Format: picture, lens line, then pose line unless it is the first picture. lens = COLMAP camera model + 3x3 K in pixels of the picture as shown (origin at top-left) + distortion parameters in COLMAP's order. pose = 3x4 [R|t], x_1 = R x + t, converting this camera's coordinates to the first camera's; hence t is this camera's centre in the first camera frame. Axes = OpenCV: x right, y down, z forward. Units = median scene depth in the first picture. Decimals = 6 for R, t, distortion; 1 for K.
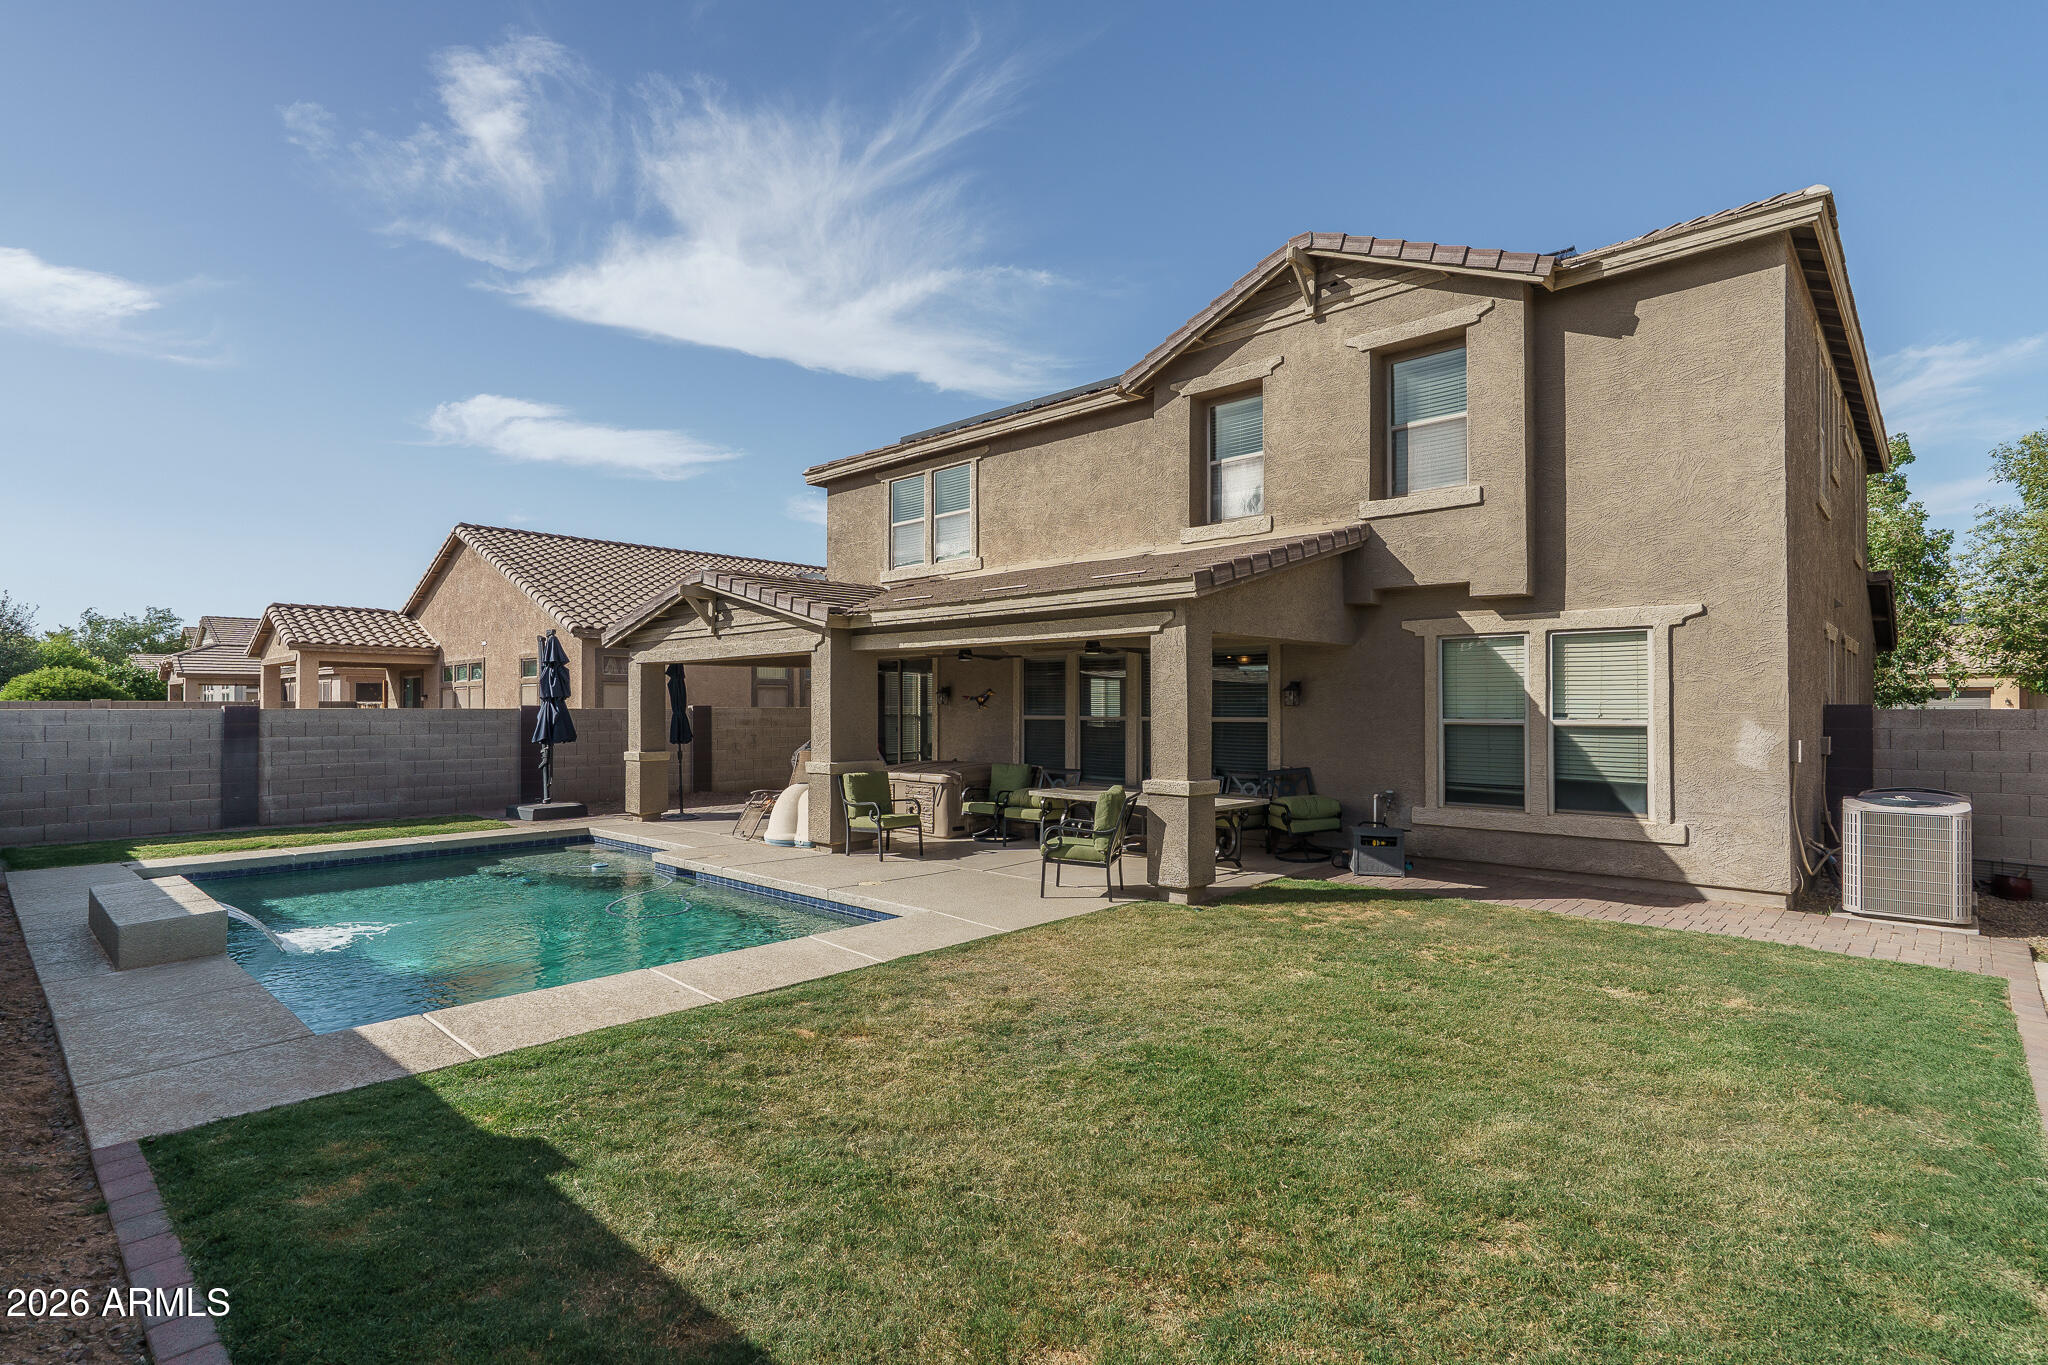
lens RADIAL K [[992.6, 0, 1021.6], [0, 992.6, 692.7], [0, 0, 1]] dist [0.003707, -0.000374]
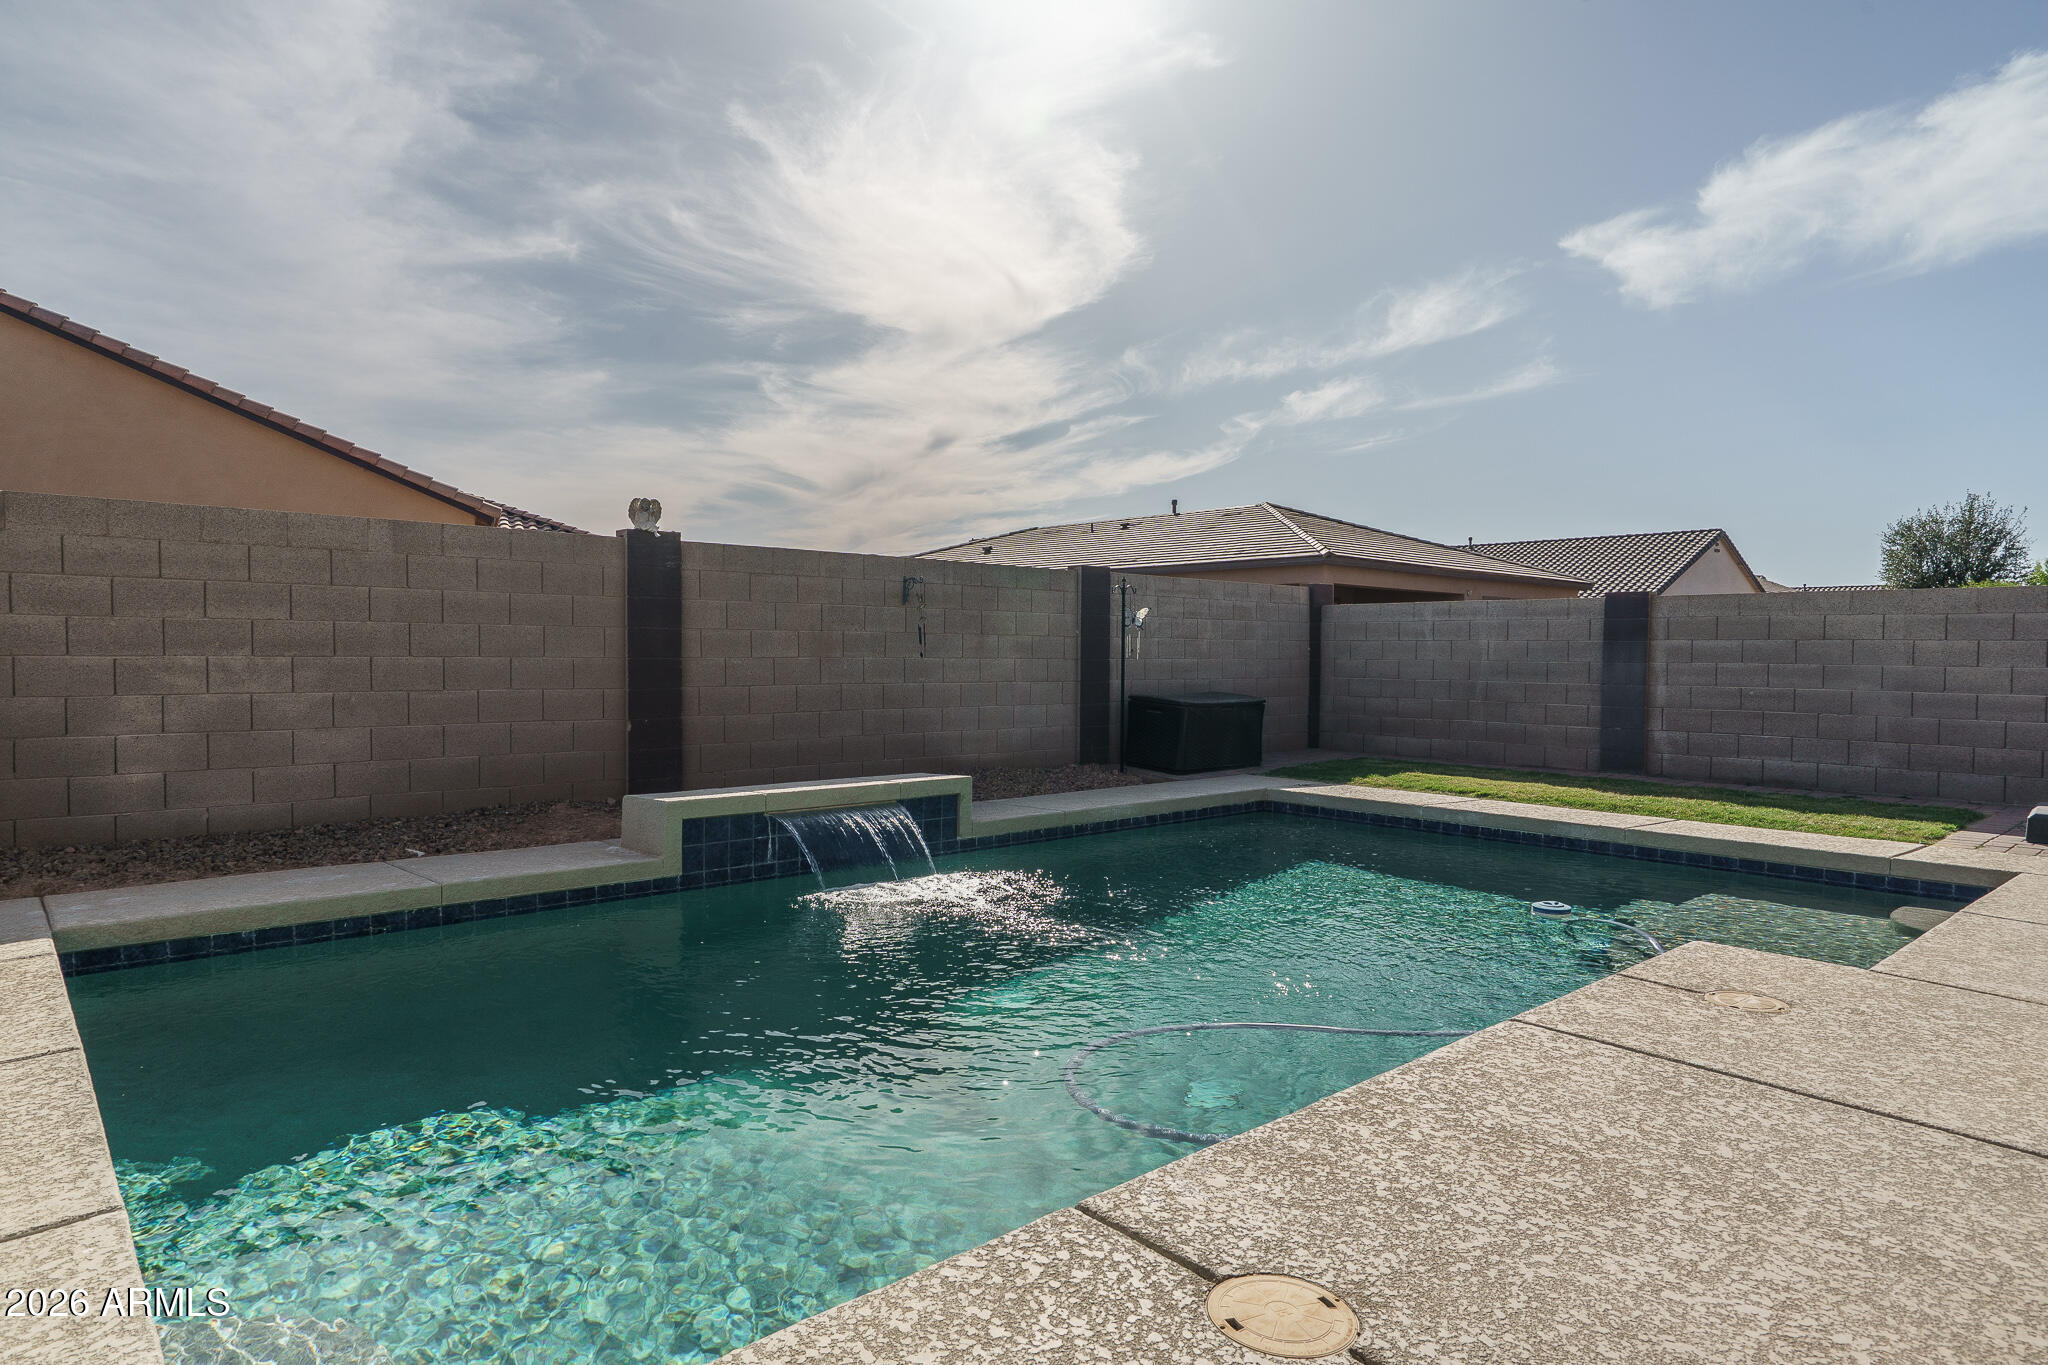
lens RADIAL K [[1177.4, 0, 1017.6], [0, 1177.4, 684.6], [0, 0, 1]] dist [0.012771, -0.002297]
pose [[-0.092269, 0.030460, -0.995268, 0.038668], [0.004771, 0.999534, 0.030149, 0.048613], [0.995723, -0.001967, -0.092371, 0.657392]]
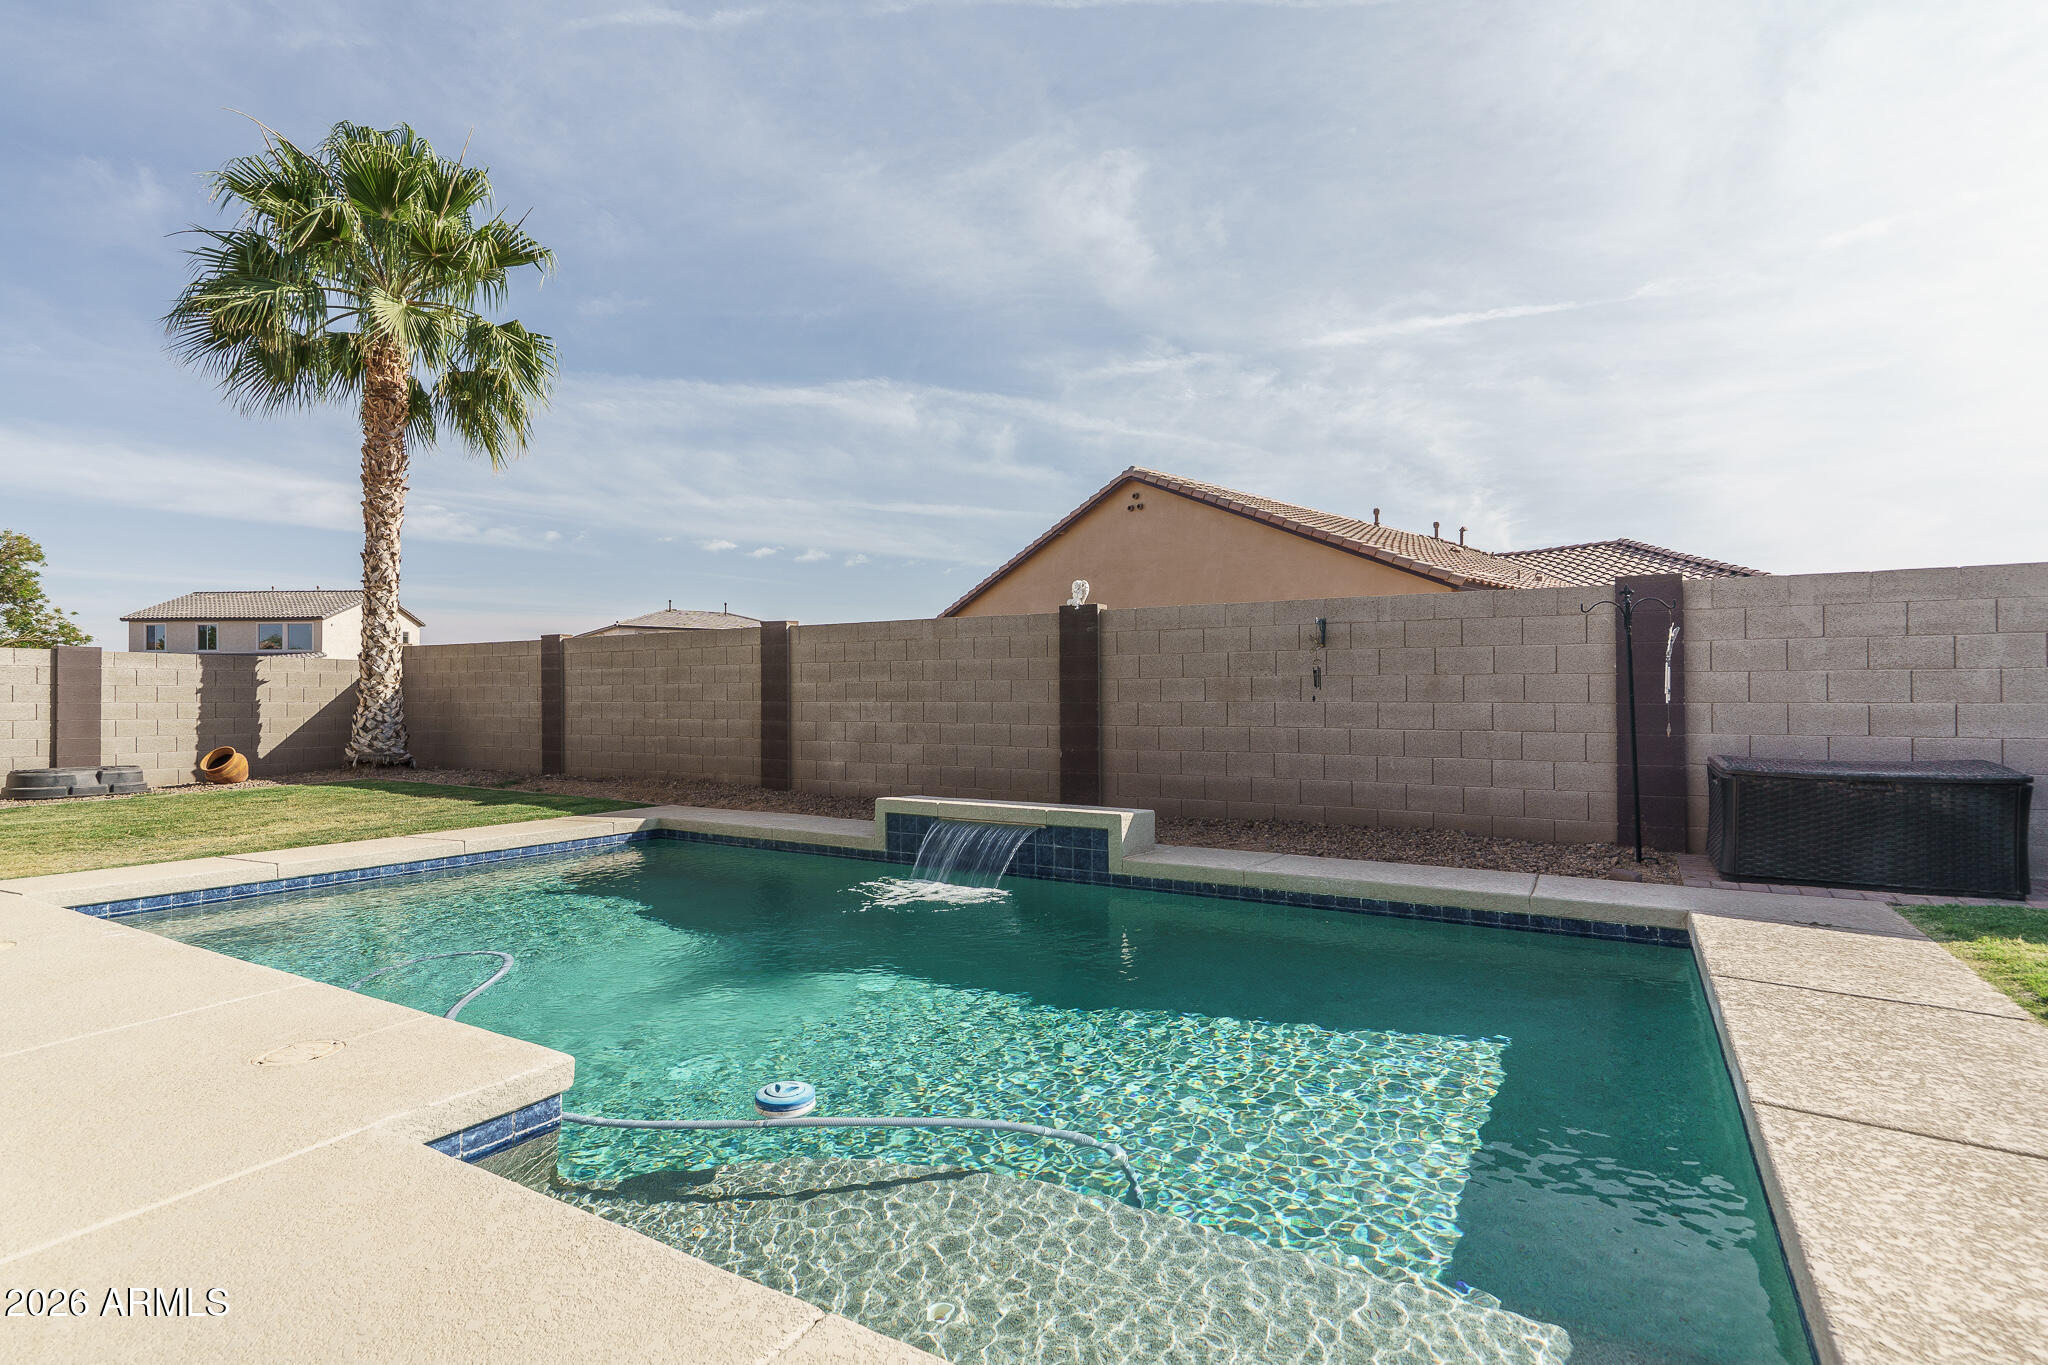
lens RADIAL K [[992.6, 0, 1022.0], [0, 992.6, 683.7], [0, 0, 1]] dist [0.003707, -0.000374]
pose [[-0.976124, 0.000556, -0.217215, -0.346196], [0.006640, 0.999606, -0.027282, 0.057334], [0.217115, -0.028073, -0.975742, 1.035906]]
